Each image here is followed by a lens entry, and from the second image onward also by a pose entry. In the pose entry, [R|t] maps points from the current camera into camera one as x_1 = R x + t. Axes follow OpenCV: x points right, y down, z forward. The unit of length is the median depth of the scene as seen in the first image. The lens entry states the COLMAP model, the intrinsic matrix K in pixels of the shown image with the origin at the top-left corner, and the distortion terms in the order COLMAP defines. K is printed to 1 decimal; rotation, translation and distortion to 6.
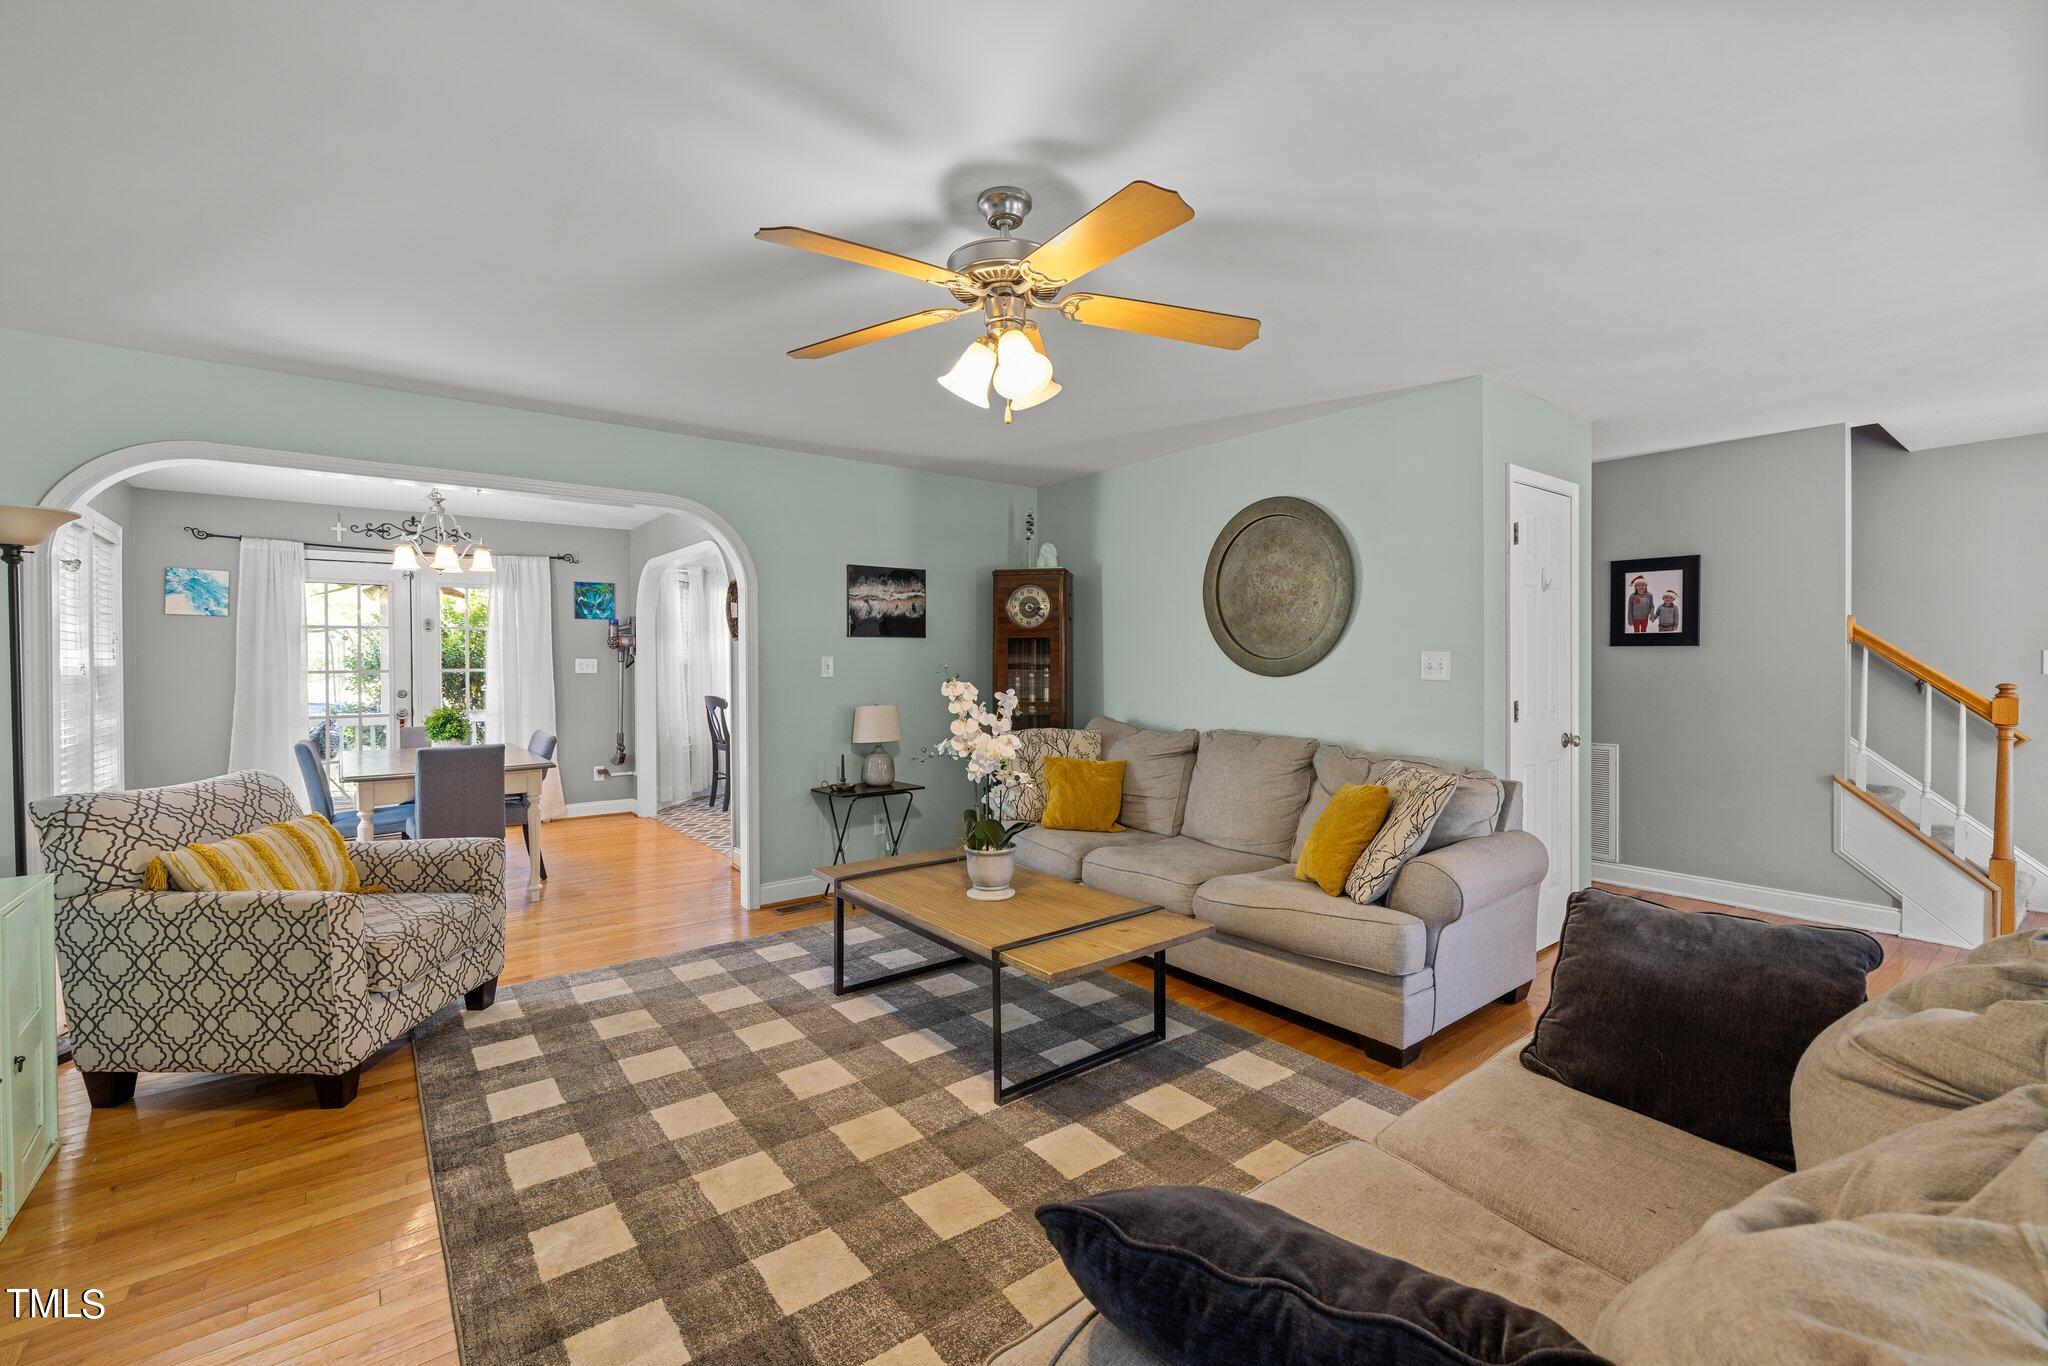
lens RADIAL K [[858.0, 0, 1014.8], [0, 858.0, 663.3], [0, 0, 1]] dist [0.000973, 0.000188]
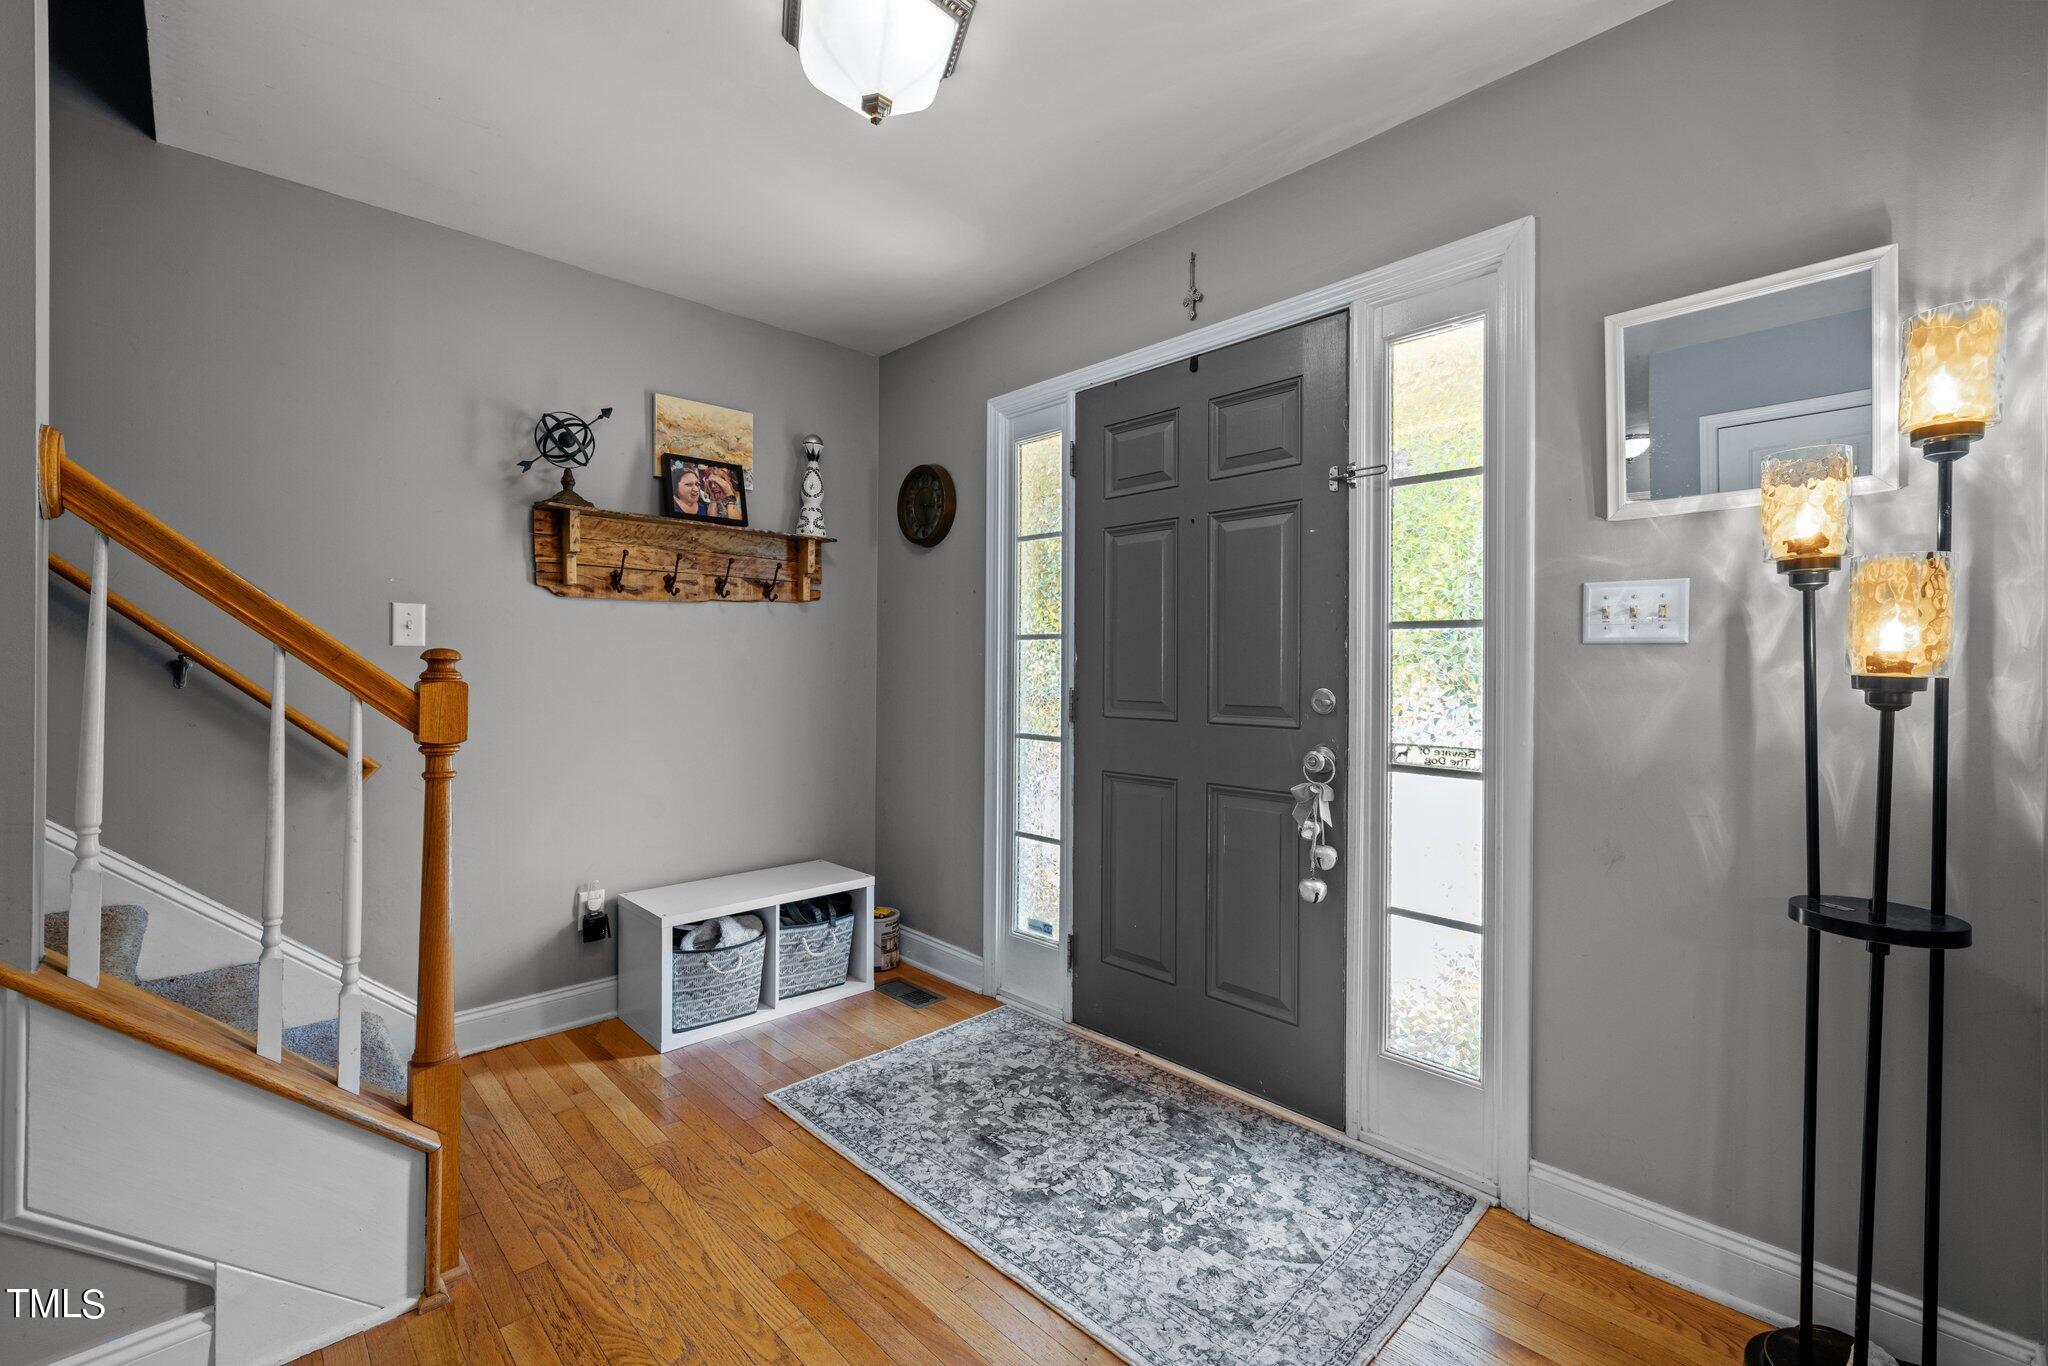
lens RADIAL K [[858.0, 0, 1008.2], [0, 858.0, 668.7], [0, 0, 1]] dist [0.000973, 0.000188]
pose [[-0.089879, 0.001722, 0.995951, 0.537608], [0.000429, 0.999998, -0.001690, 0.026704], [-0.995953, 0.000275, -0.089880, 0.580165]]
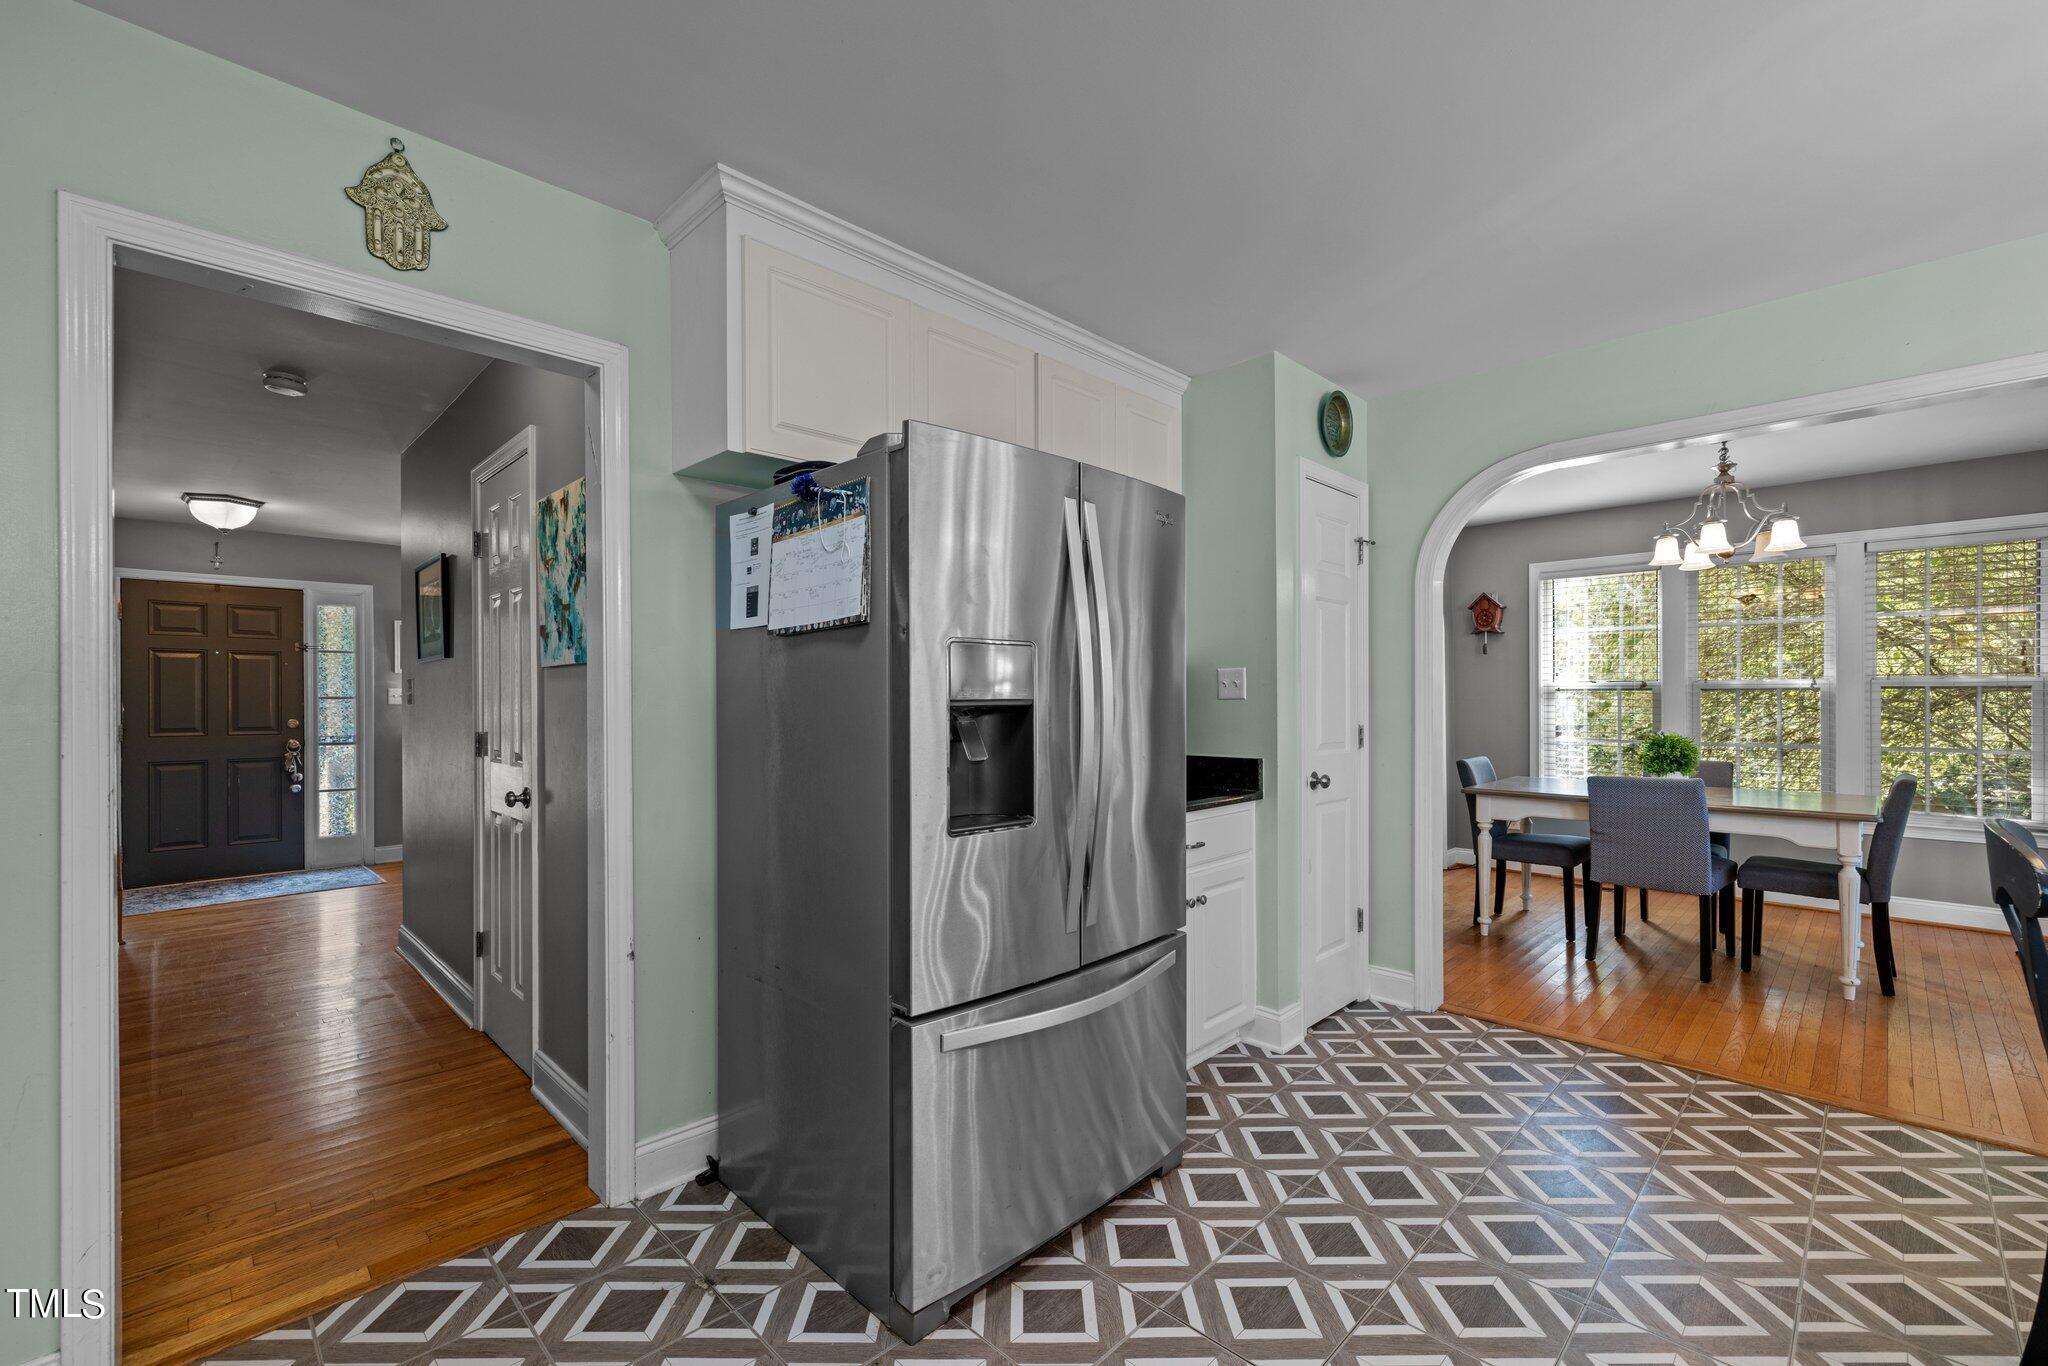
lens RADIAL K [[858.0, 0, 1026.3], [0, 858.0, 701.7], [0, 0, 1]] dist [0.000973, 0.000188]
pose [[-0.992004, 0.009055, -0.125878, 0.052158], [0.008162, 0.999938, 0.007611, 0.009783], [0.125939, 0.006523, -0.992017, 1.760475]]
